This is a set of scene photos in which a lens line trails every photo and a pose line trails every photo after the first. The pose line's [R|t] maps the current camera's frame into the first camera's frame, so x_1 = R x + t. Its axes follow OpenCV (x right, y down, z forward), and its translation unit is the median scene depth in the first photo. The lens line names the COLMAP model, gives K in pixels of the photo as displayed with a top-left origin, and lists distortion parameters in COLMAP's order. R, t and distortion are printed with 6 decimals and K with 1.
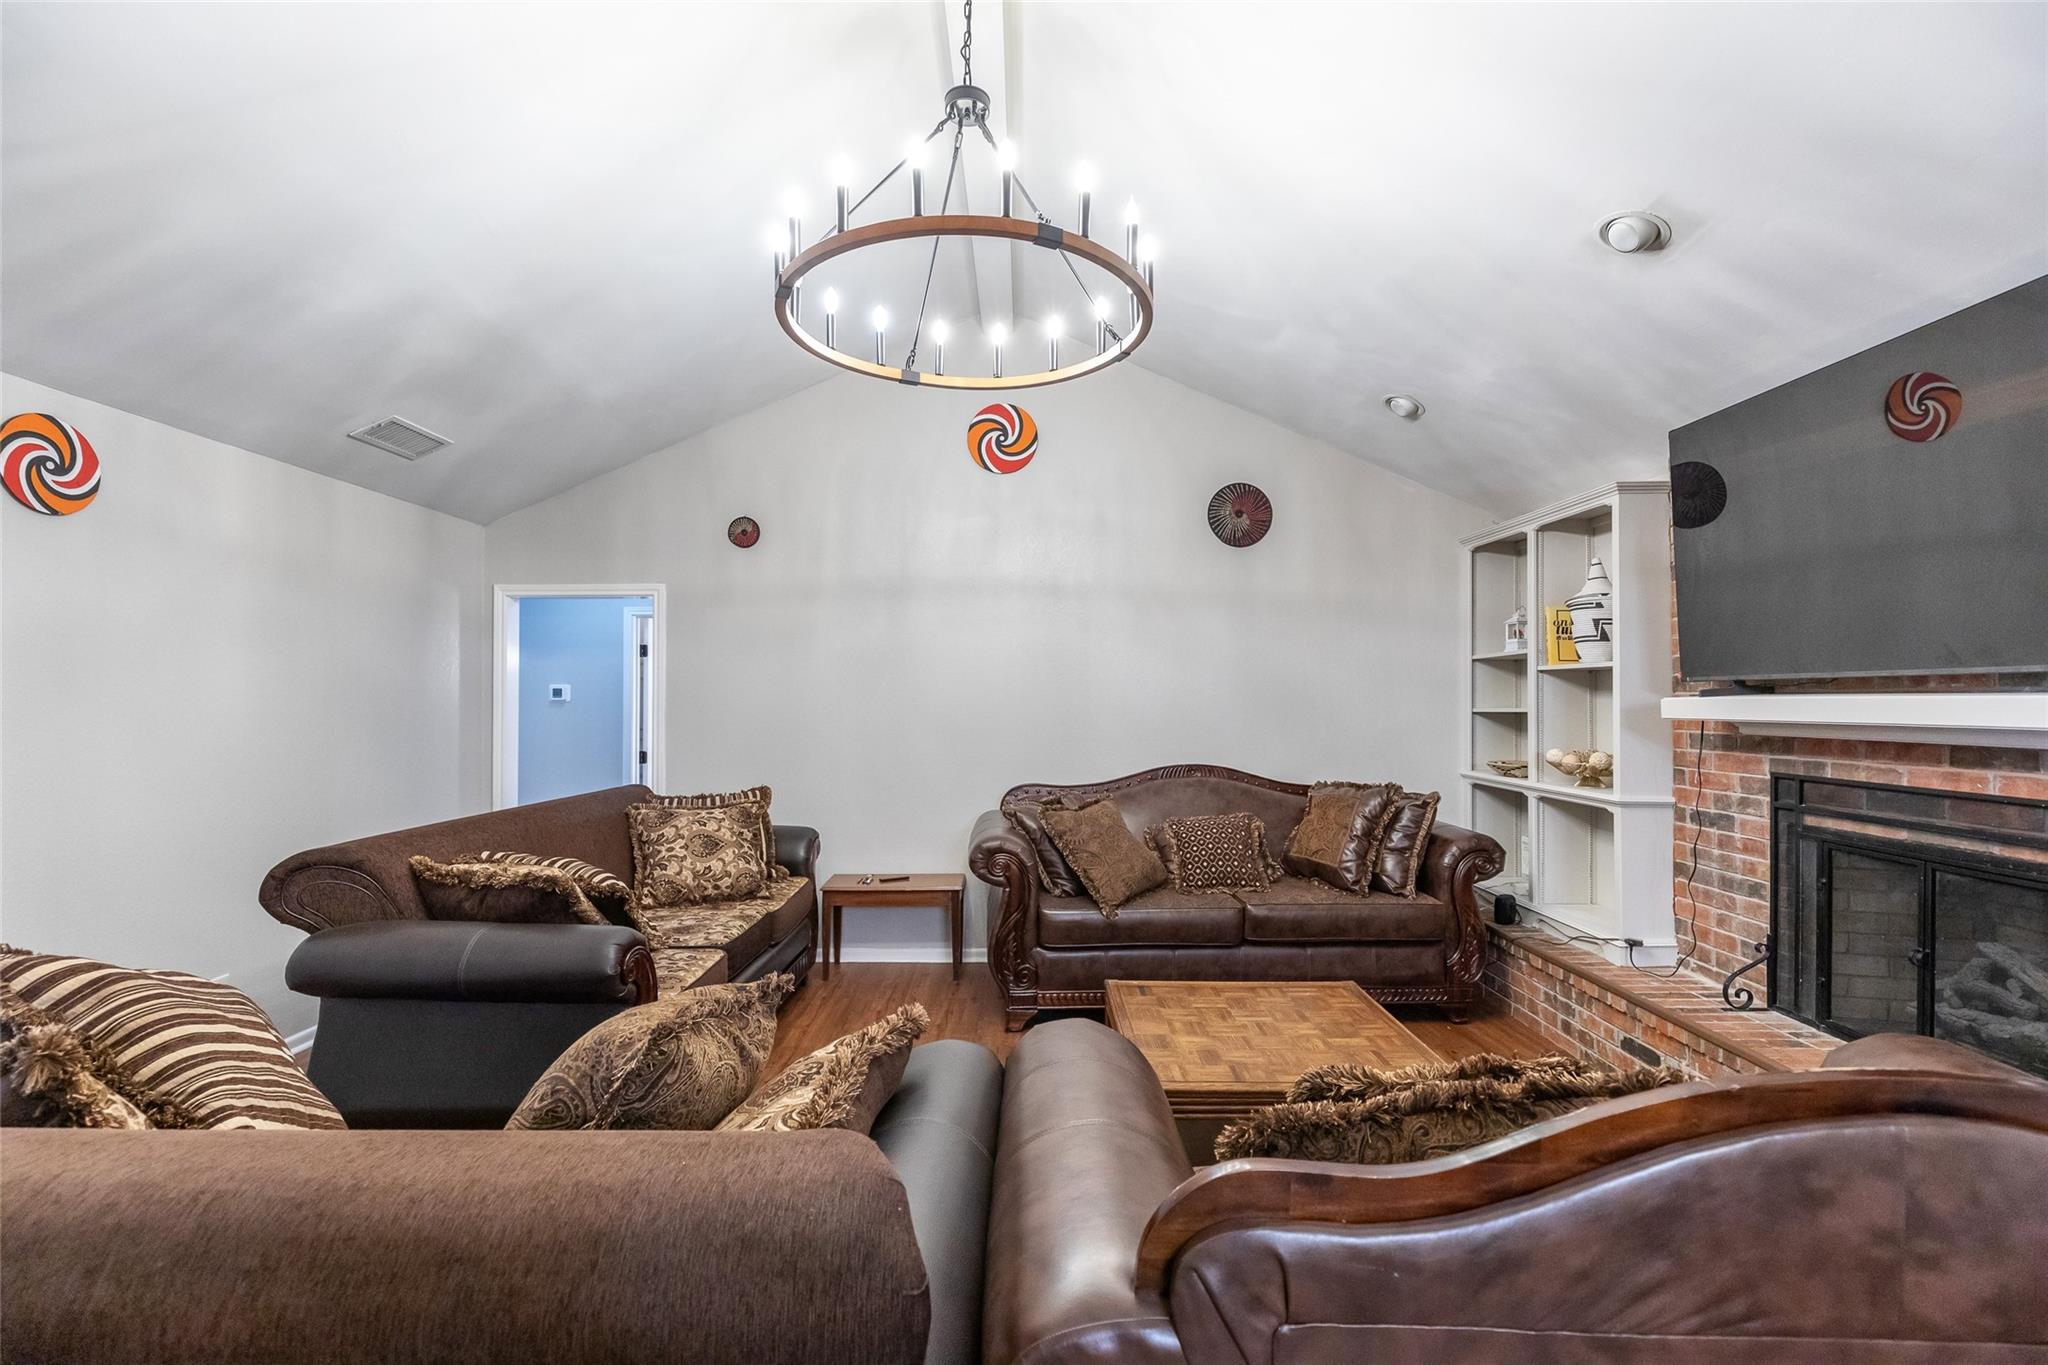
lens RADIAL K [[930.3, 0, 1008.5], [0, 930.3, 689.2], [0, 0, 1]] dist [0.004870, 0.000194]
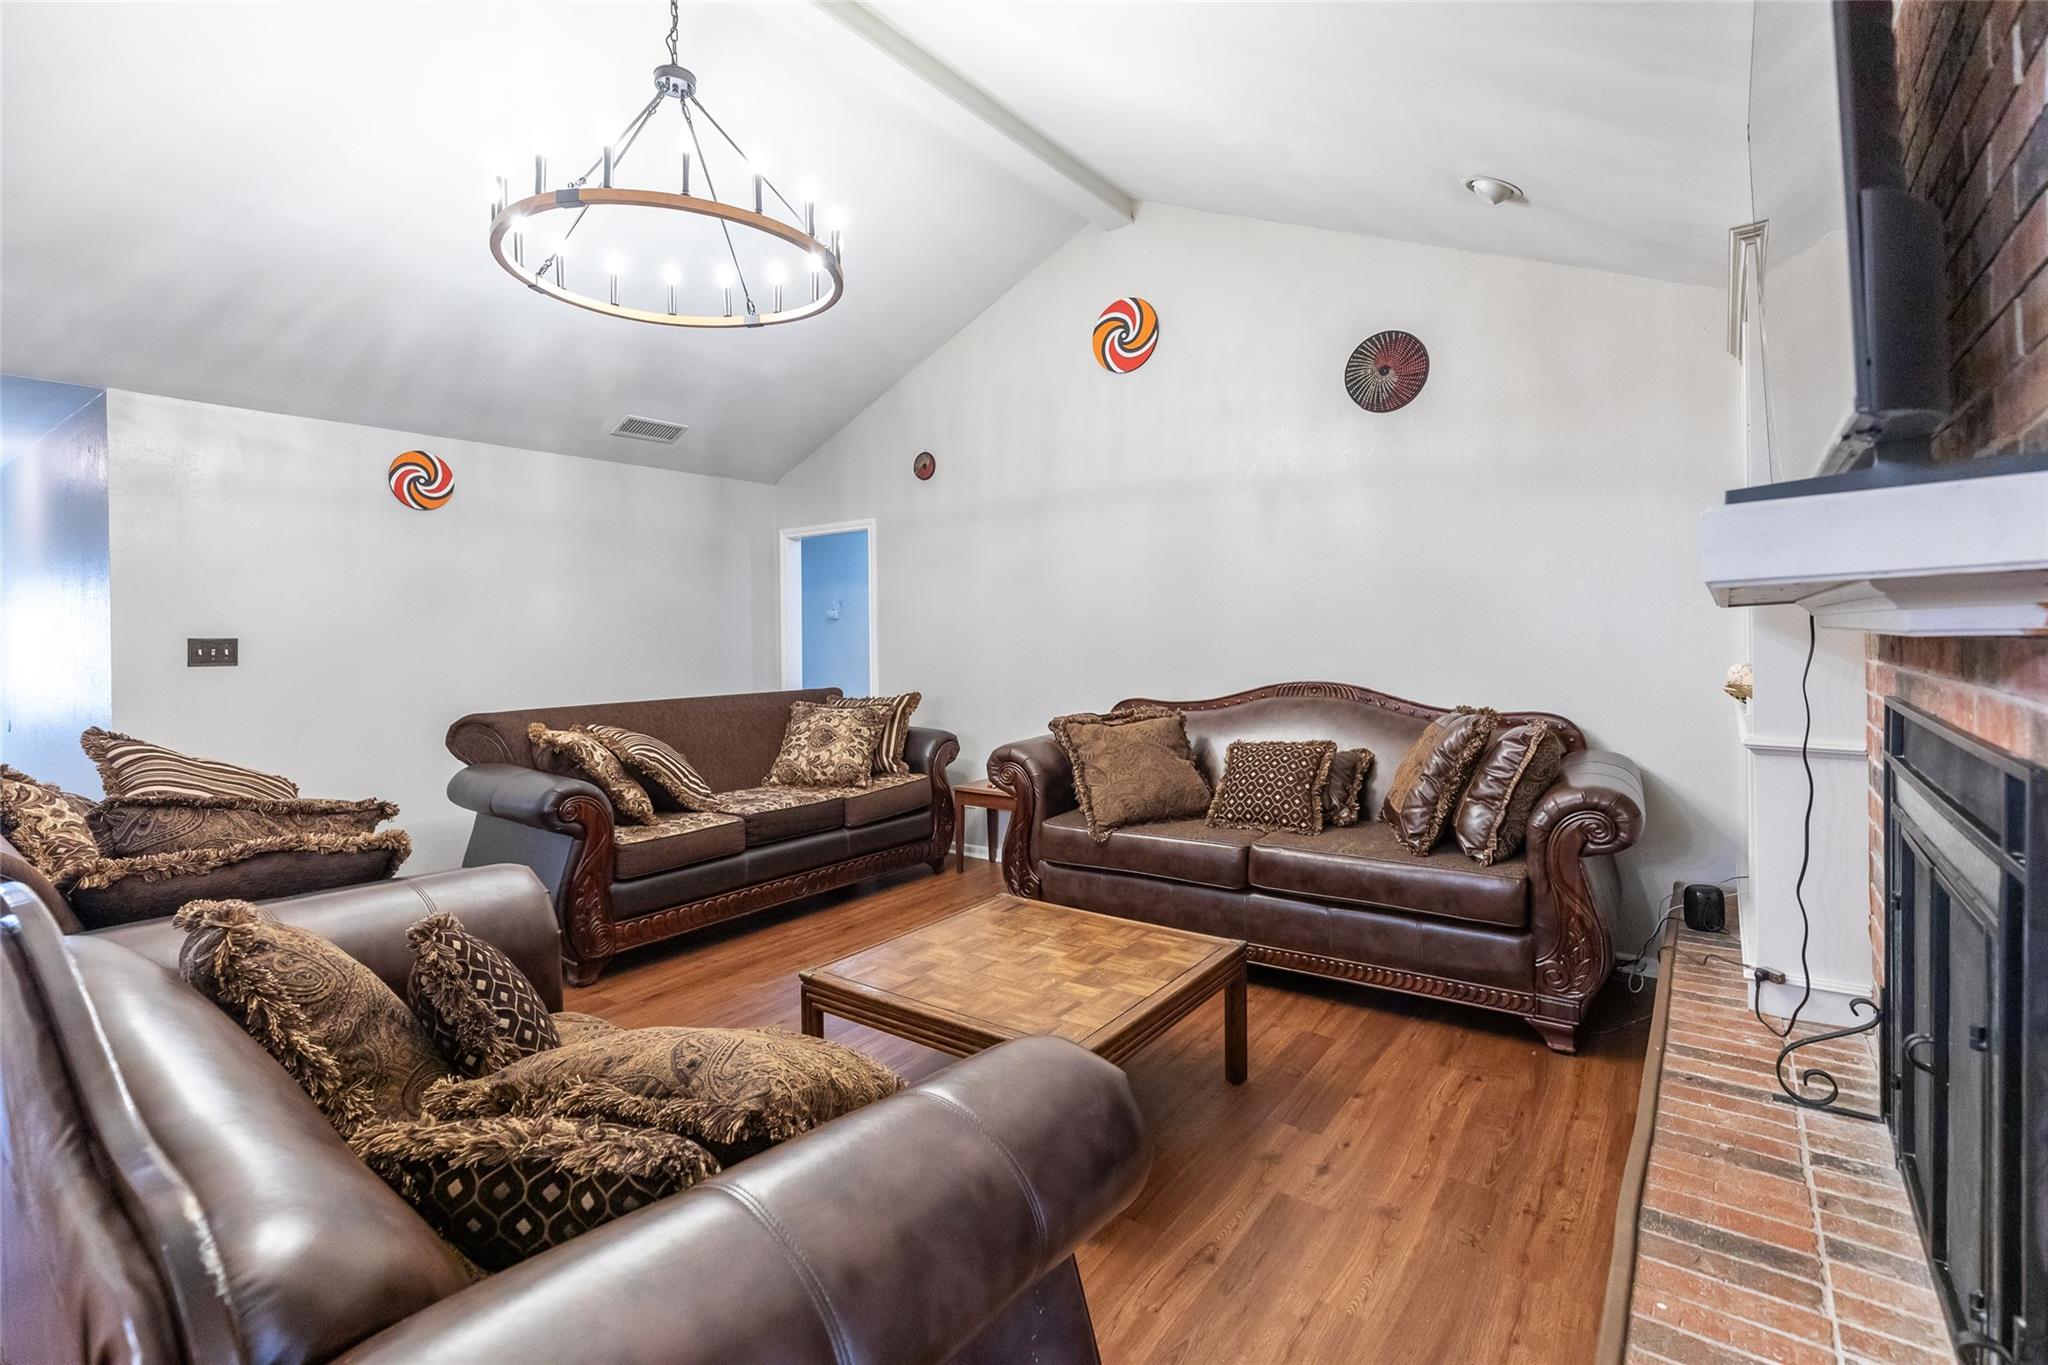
lens RADIAL K [[940.9, 0, 992.8], [0, 940.9, 626.7], [0, 0, 1]] dist [0.002848, -0.000490]
pose [[0.797428, -0.014271, -0.603246, 0.557761], [0.020211, 0.999791, 0.003065, 0.026942], [0.603076, -0.014636, 0.797549, 0.178165]]
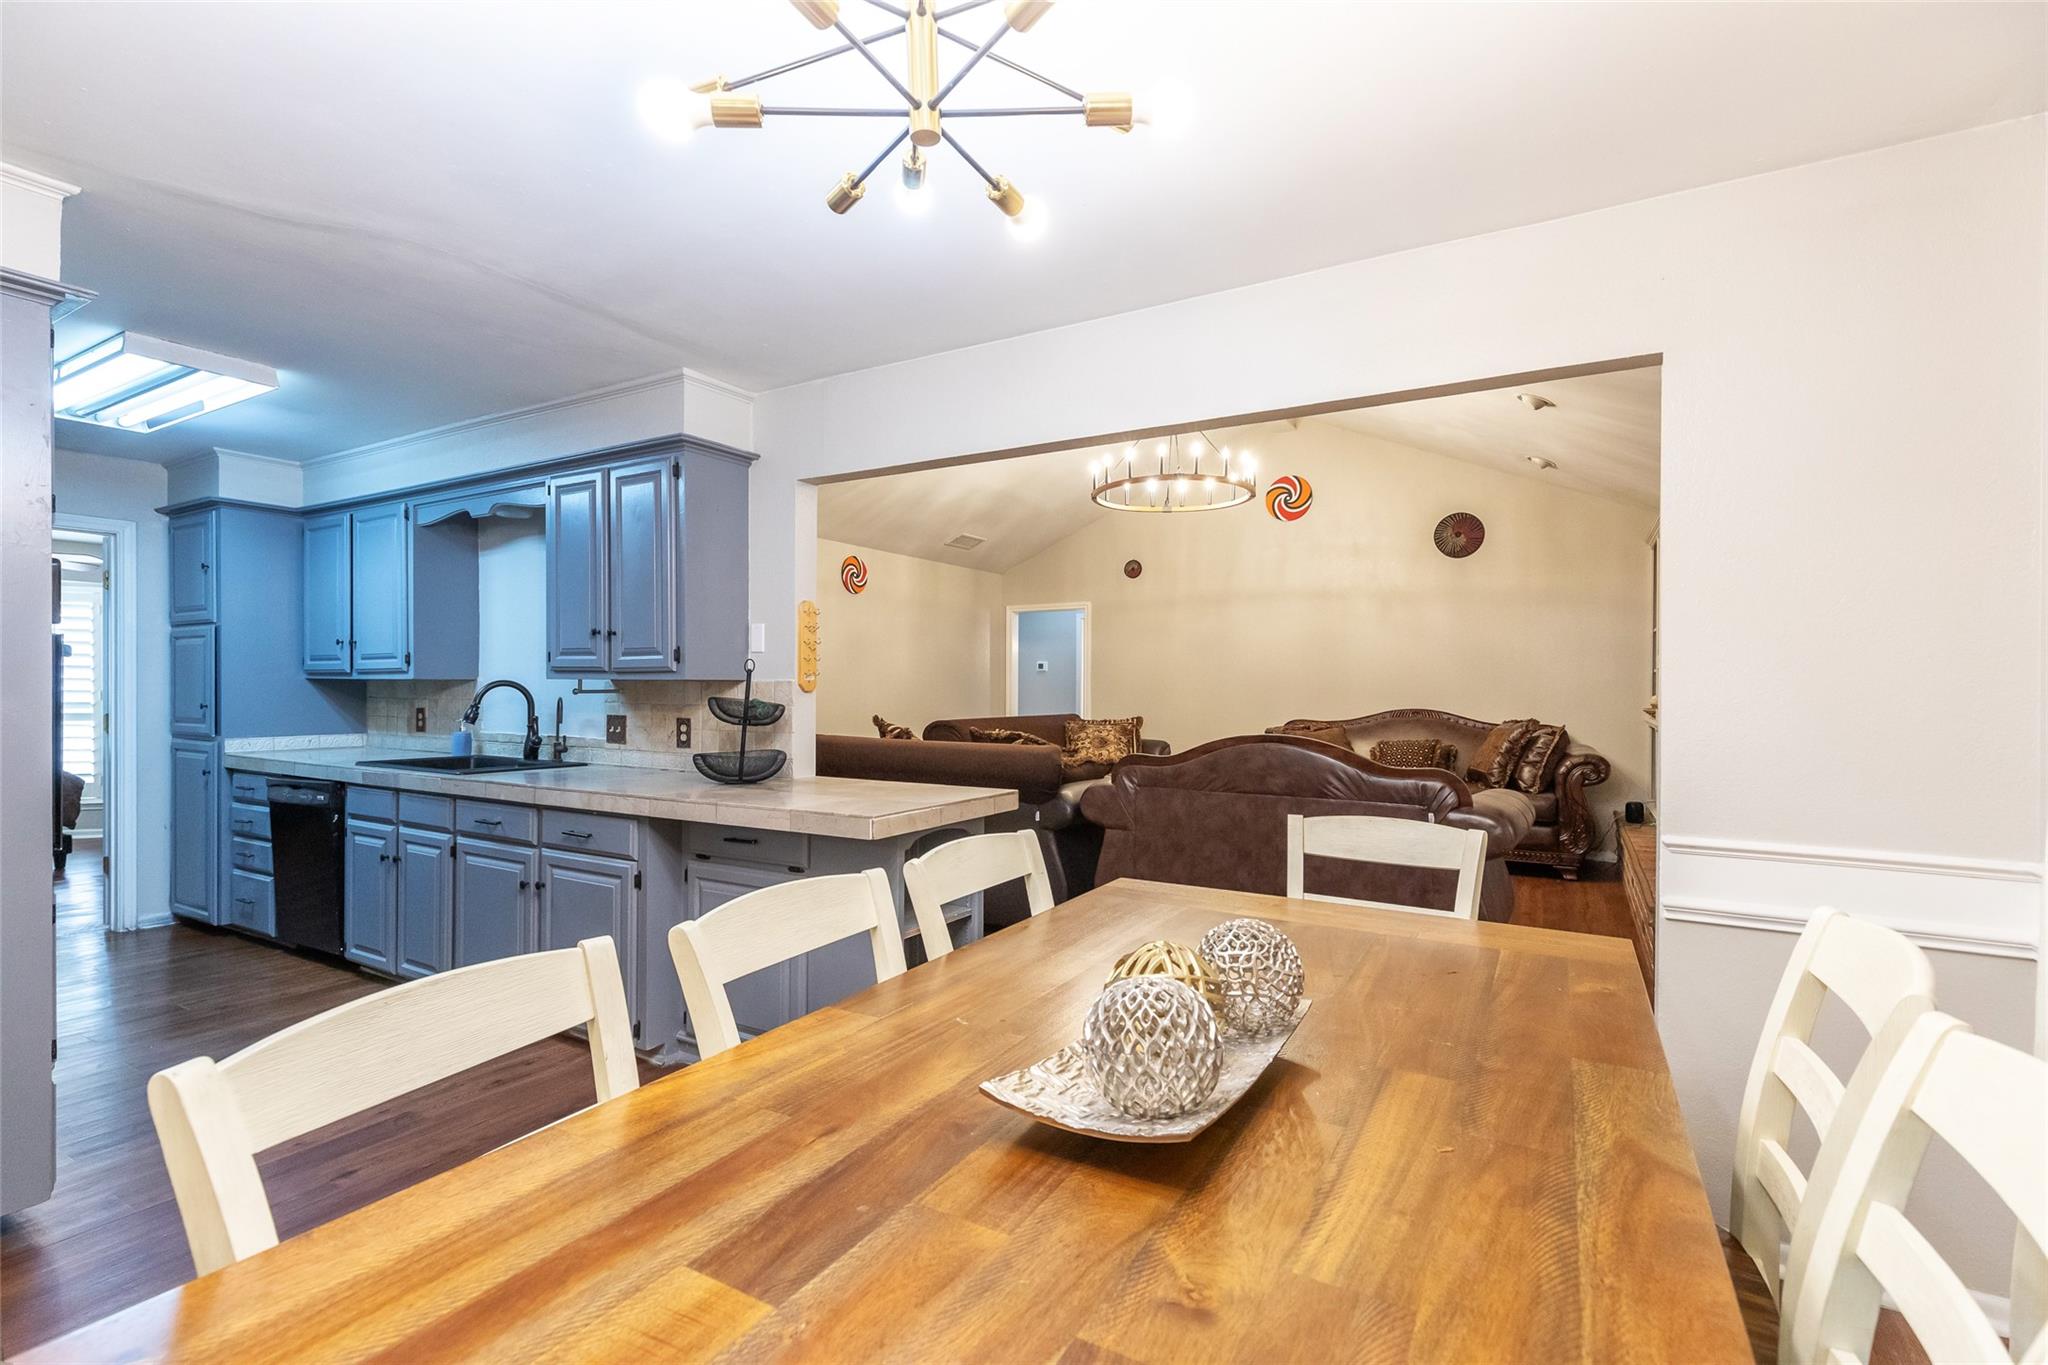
lens RADIAL K [[933.4, 0, 979.7], [0, 933.4, 679.3], [0, 0, 1]] dist [0.006626, -0.000382]
pose [[0.851044, -0.000684, -0.525094, 0.451691], [0.002262, 0.999995, 0.002364, 0.033856], [0.525090, -0.003200, 0.851041, -0.724872]]
